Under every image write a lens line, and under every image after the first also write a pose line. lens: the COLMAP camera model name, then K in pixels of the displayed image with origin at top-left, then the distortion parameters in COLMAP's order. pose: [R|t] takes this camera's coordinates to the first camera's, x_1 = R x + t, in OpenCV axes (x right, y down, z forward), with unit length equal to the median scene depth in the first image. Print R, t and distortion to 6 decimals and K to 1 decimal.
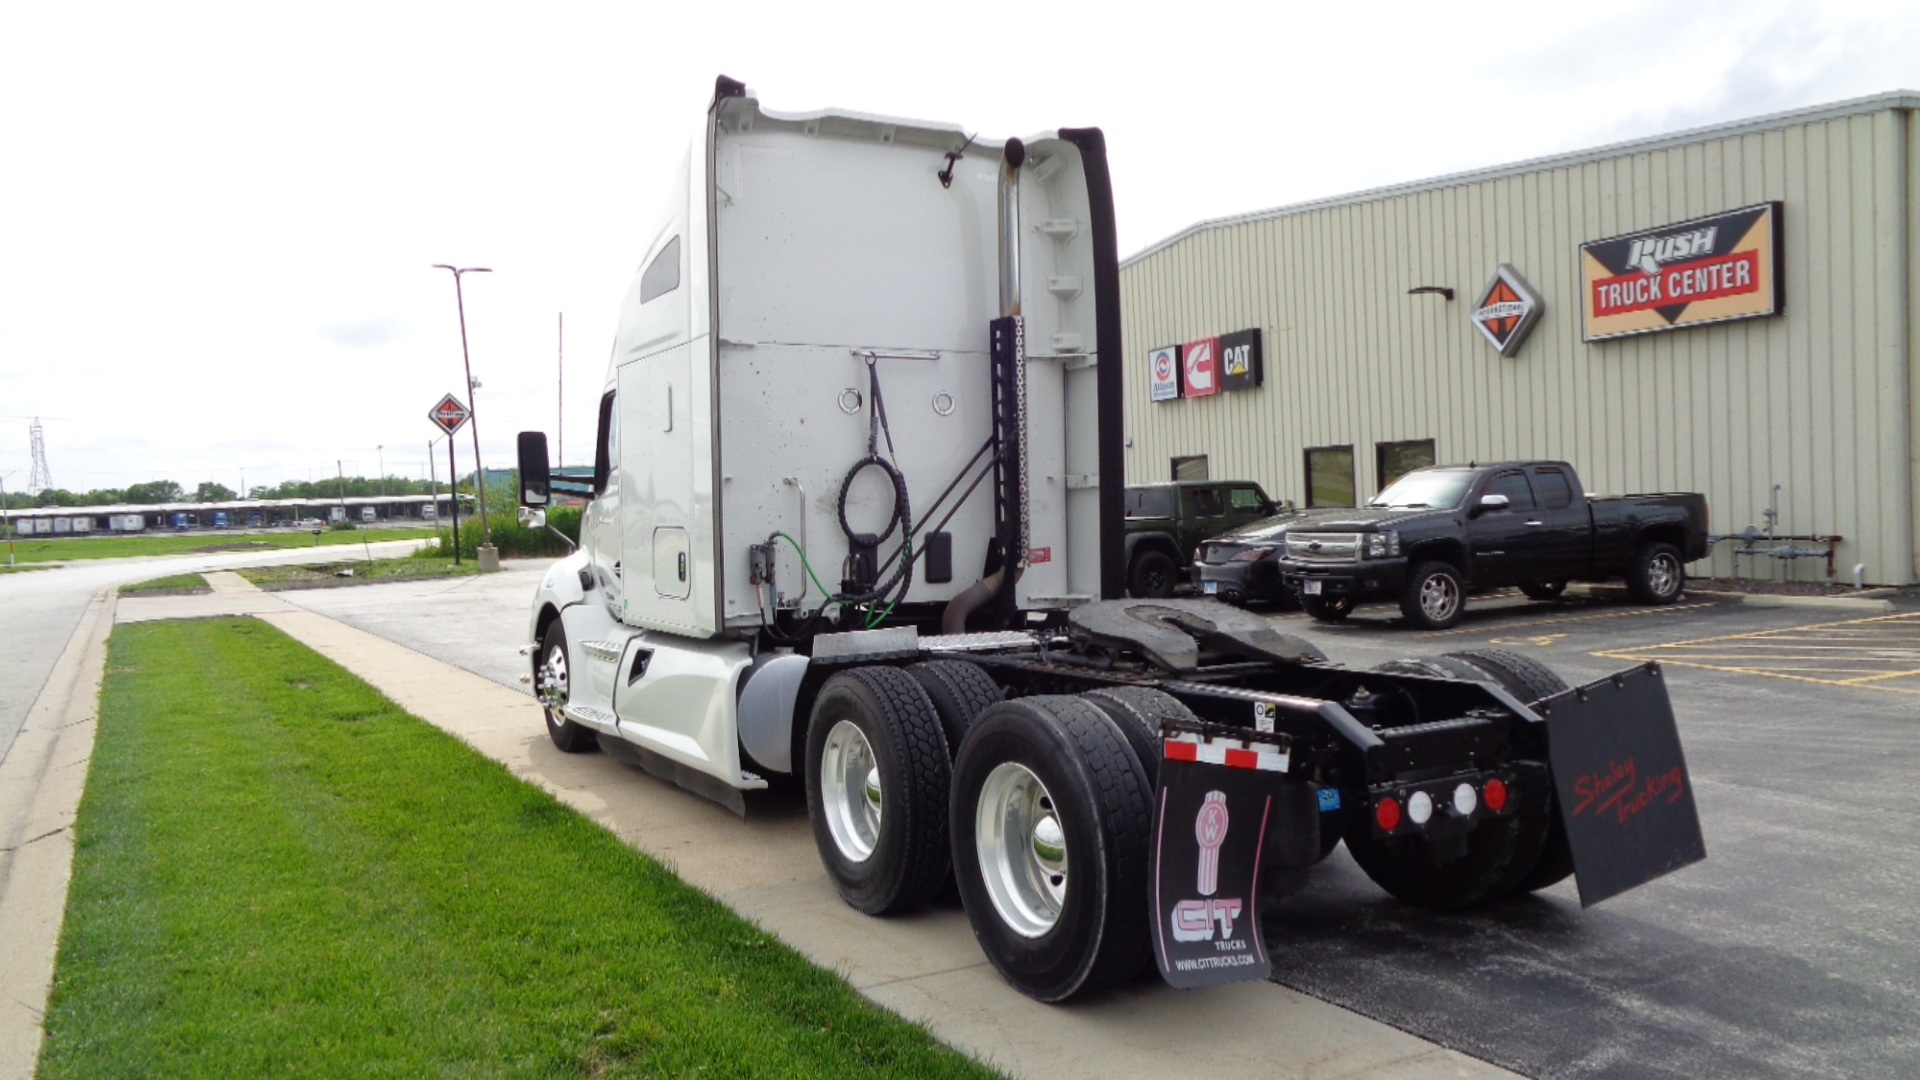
lens RADIAL K [[1486.2, 0, 909.8], [0, 1486.2, 559.1], [0, 0, 1]] dist [0.013390, 0.003450]
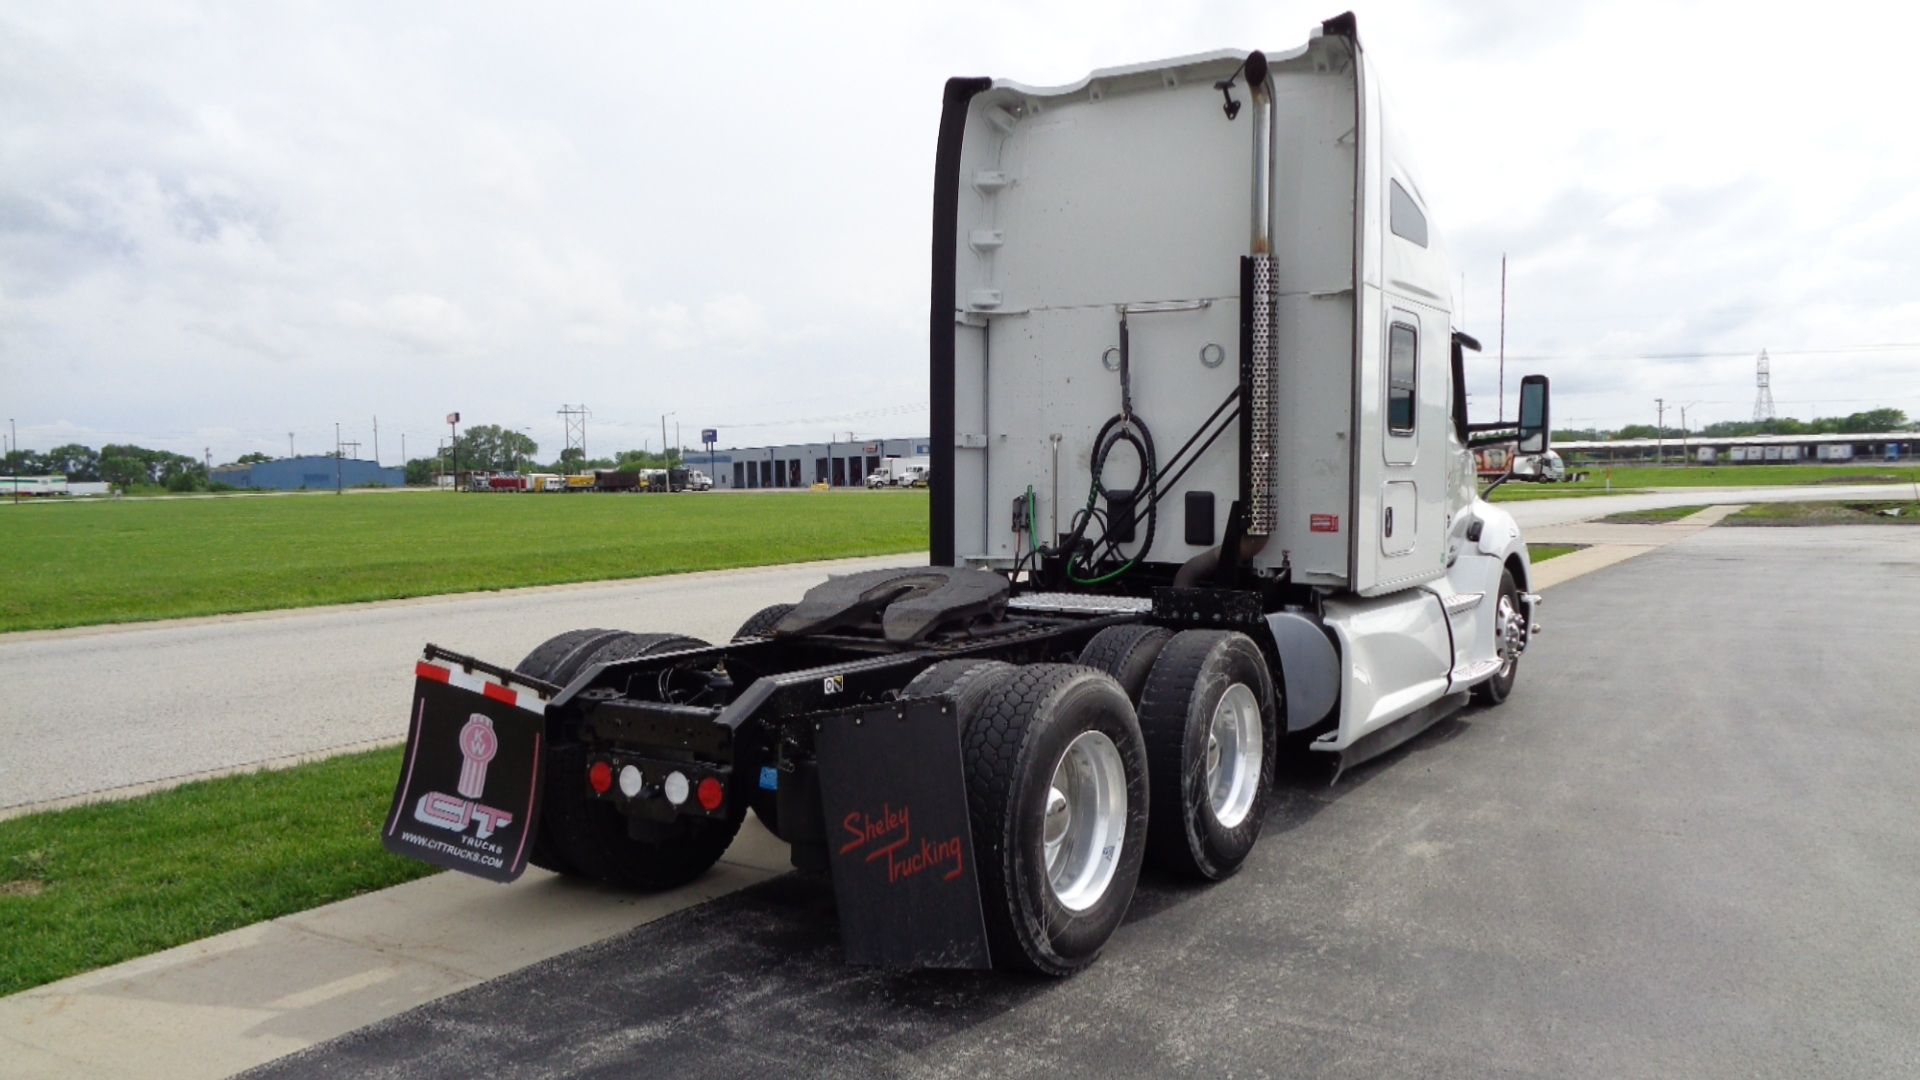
lens RADIAL K [[1446.7, 0, 965.3], [0, 1446.7, 545.0], [0, 0, 1]] dist [0.001239, -0.001472]
pose [[0.468534, 0.073327, -0.880397, 1.183132], [-0.036188, 0.997306, 0.063805, -0.057850], [0.882704, 0.001965, 0.469925, 0.672283]]
